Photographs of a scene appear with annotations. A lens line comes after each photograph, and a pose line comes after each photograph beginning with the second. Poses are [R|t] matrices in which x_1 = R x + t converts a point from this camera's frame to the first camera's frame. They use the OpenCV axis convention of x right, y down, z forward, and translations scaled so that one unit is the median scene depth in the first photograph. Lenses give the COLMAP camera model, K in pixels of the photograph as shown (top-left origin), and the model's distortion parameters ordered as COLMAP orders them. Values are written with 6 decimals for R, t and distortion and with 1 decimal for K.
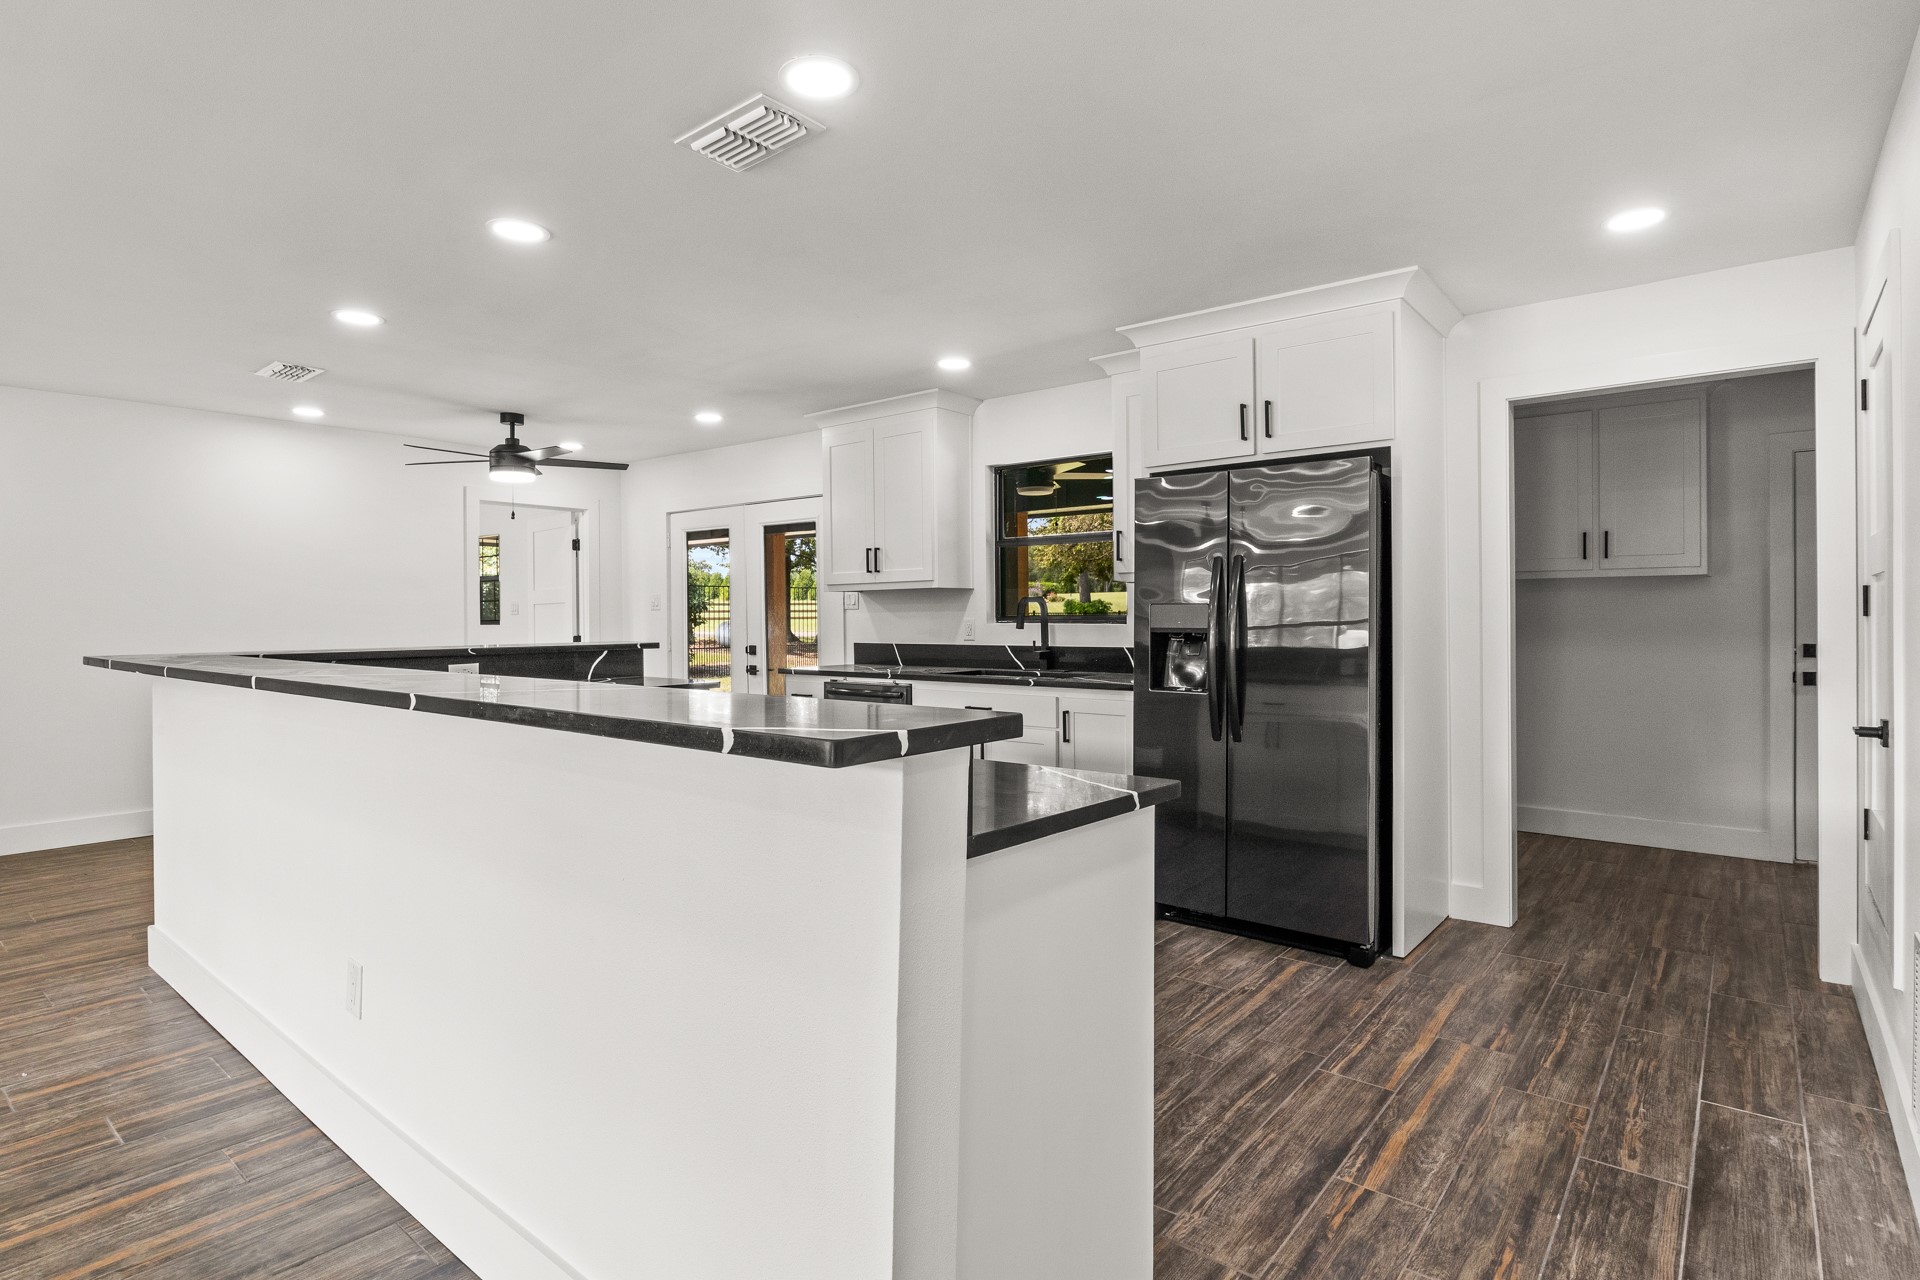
lens RADIAL K [[955.9, 0, 966.1], [0, 955.9, 631.9], [0, 0, 1]] dist [-0.005915, -0.001307]
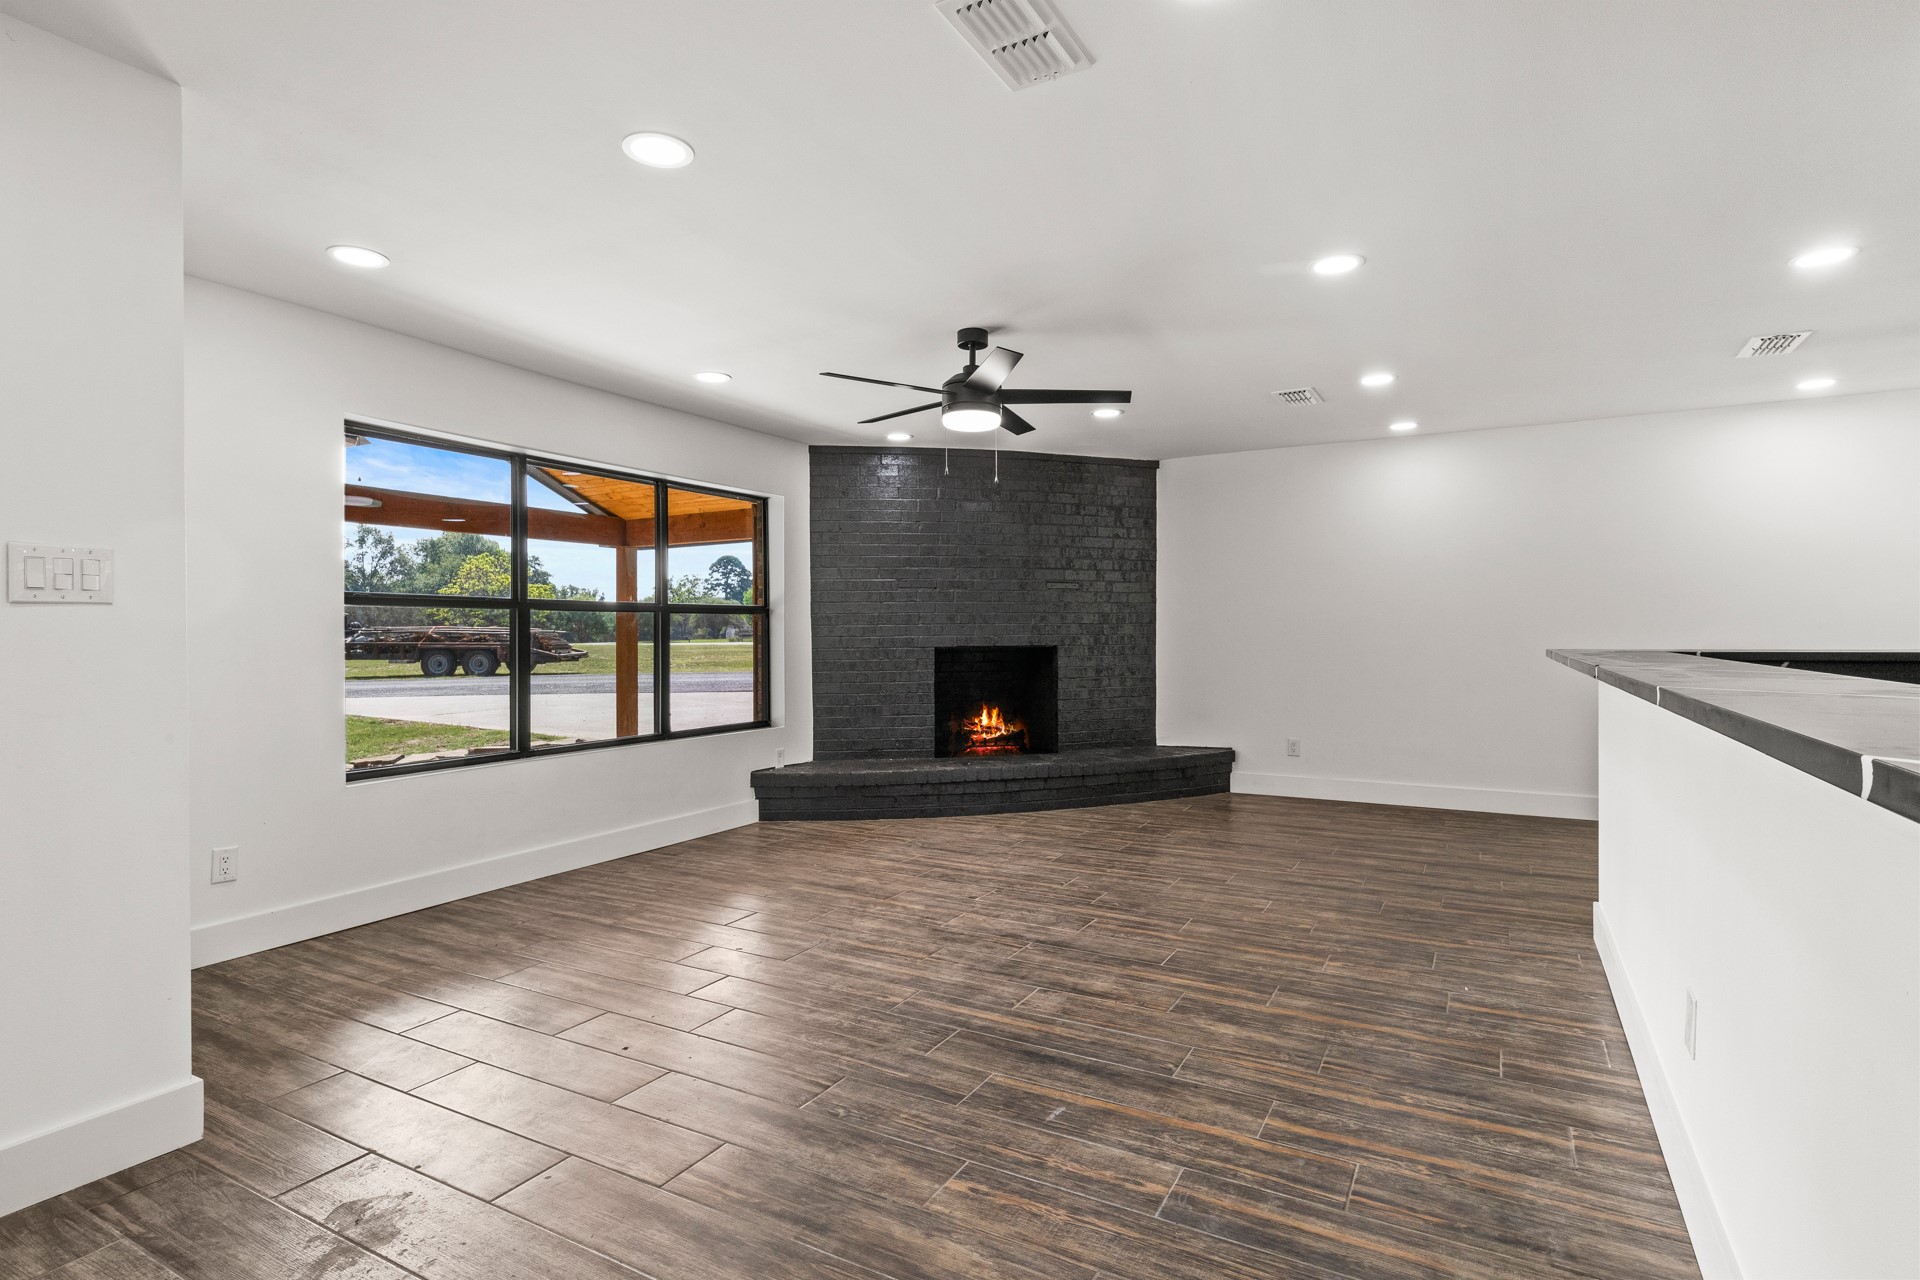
lens RADIAL K [[955.9, 0, 975.8], [0, 955.9, 648.4], [0, 0, 1]] dist [-0.005915, -0.001307]
pose [[0.181850, 0.020590, -0.983111, 0.058578], [-0.009695, 0.999770, 0.019146, 0.008106], [0.983278, 0.006050, 0.182008, 0.102906]]
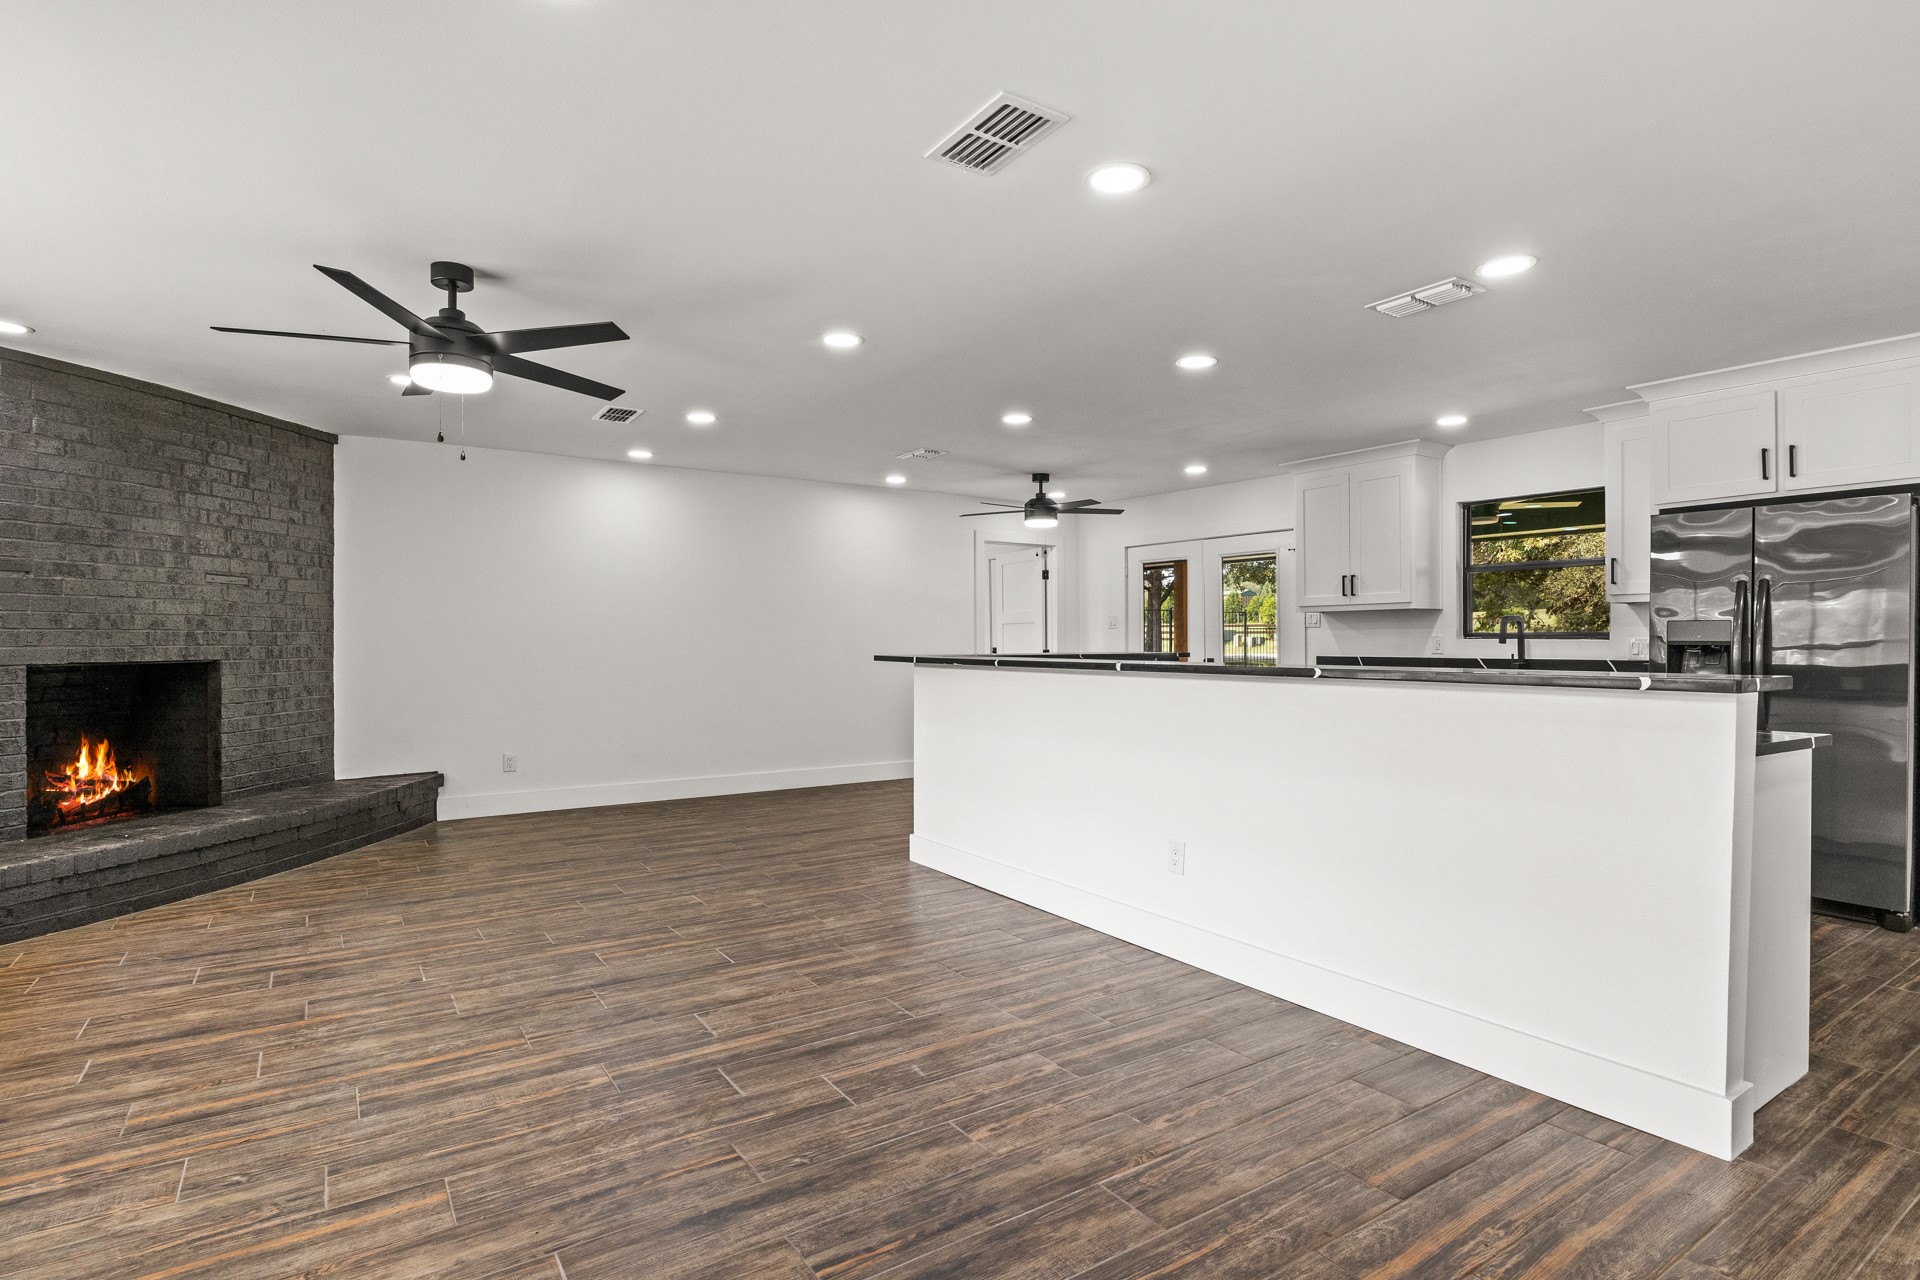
lens RADIAL K [[955.9, 0, 967.1], [0, 955.9, 656.1], [0, 0, 1]] dist [-0.005915, -0.001307]
pose [[0.957093, 0.008755, -0.289647, -0.299238], [-0.007973, 0.999961, 0.003881, 0.016509], [0.289670, -0.001405, 0.957126, -0.383254]]
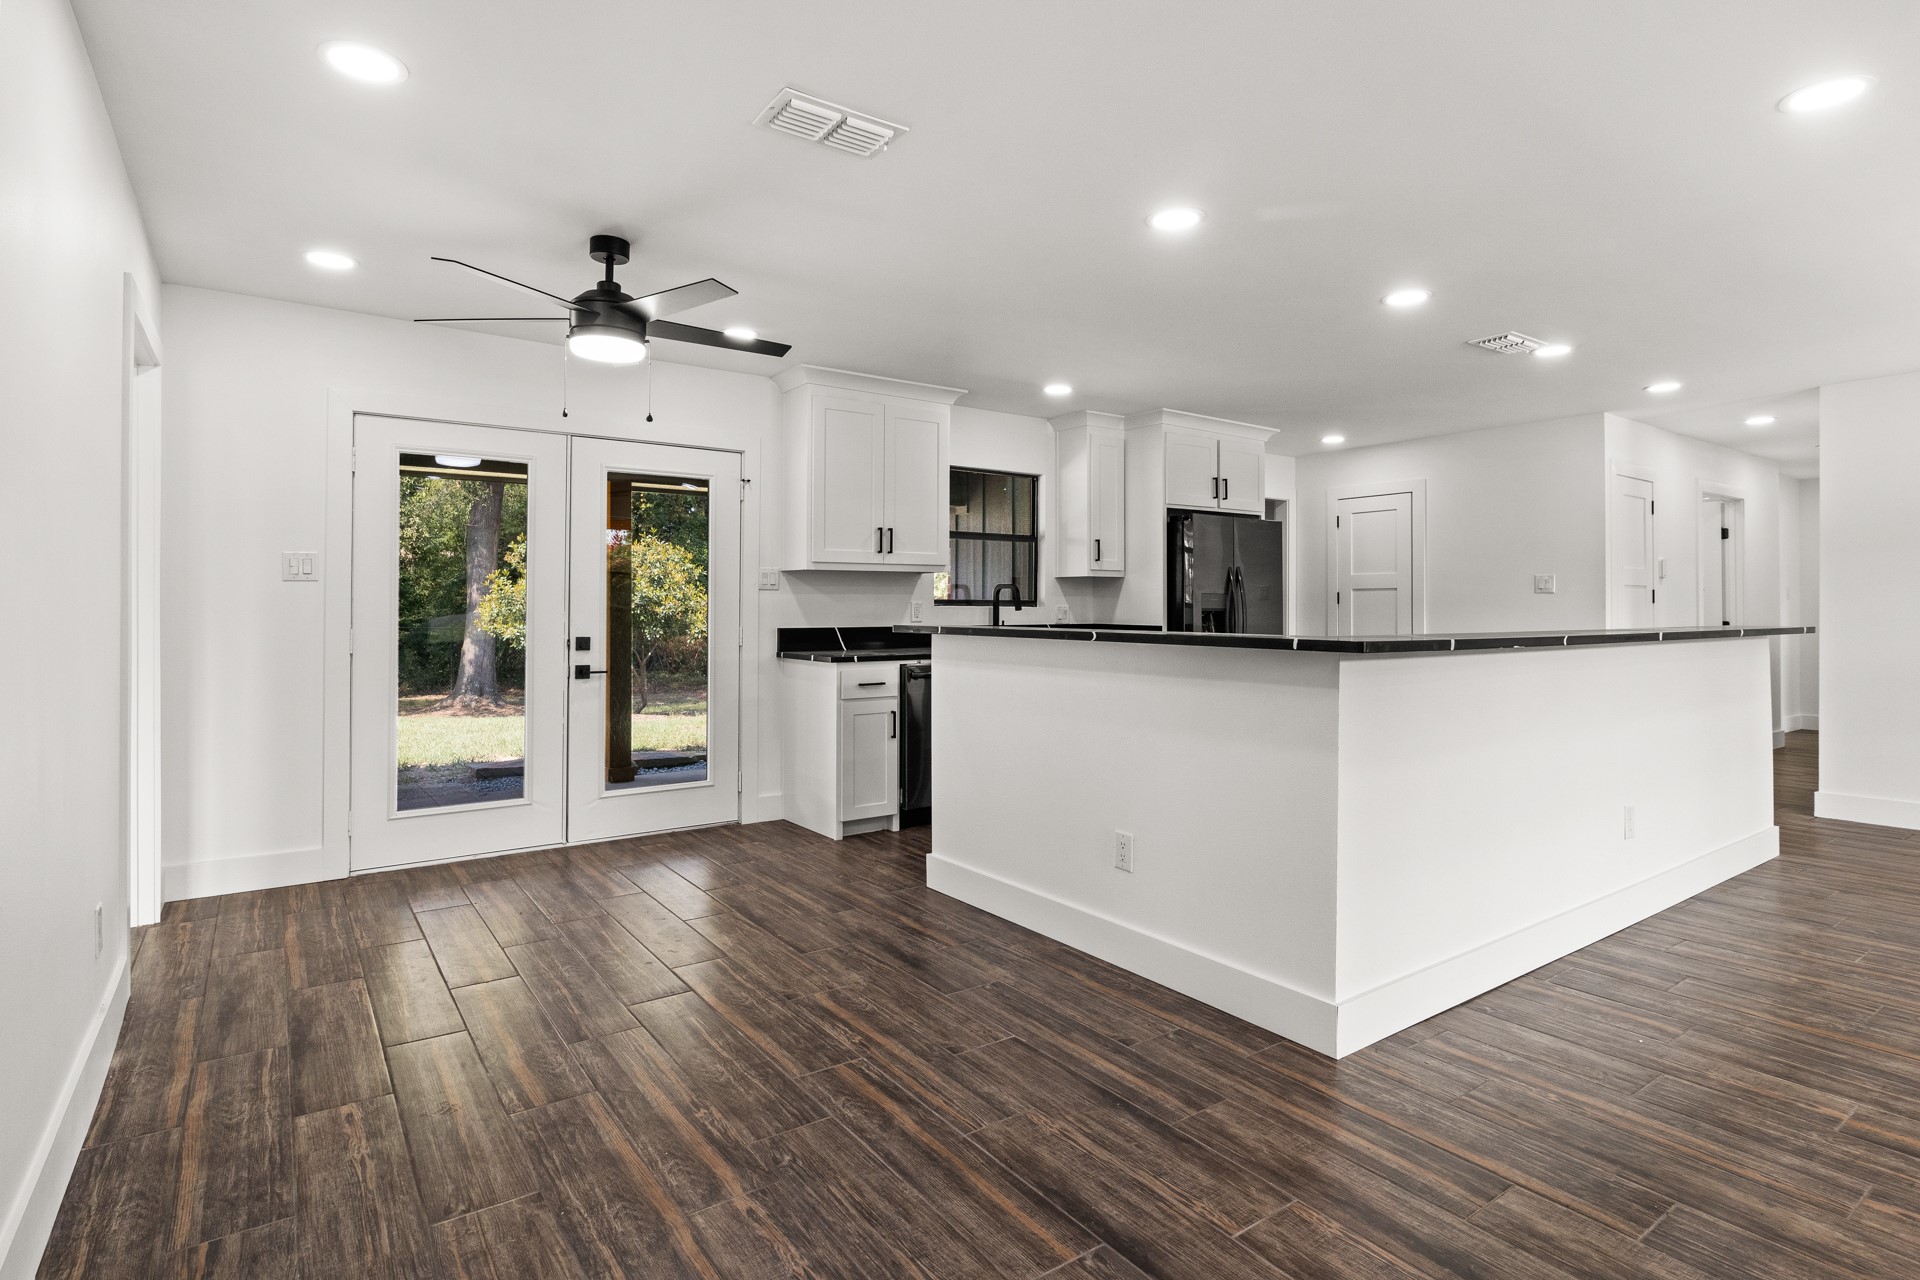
lens RADIAL K [[955.9, 0, 955.9], [0, 955.9, 644.5], [0, 0, 1]] dist [-0.005915, -0.001307]
pose [[0.278260, -0.033647, 0.959916, -1.474347], [0.008829, 0.999434, 0.032473, -0.001096], [-0.960465, -0.000561, 0.278400, 0.964103]]
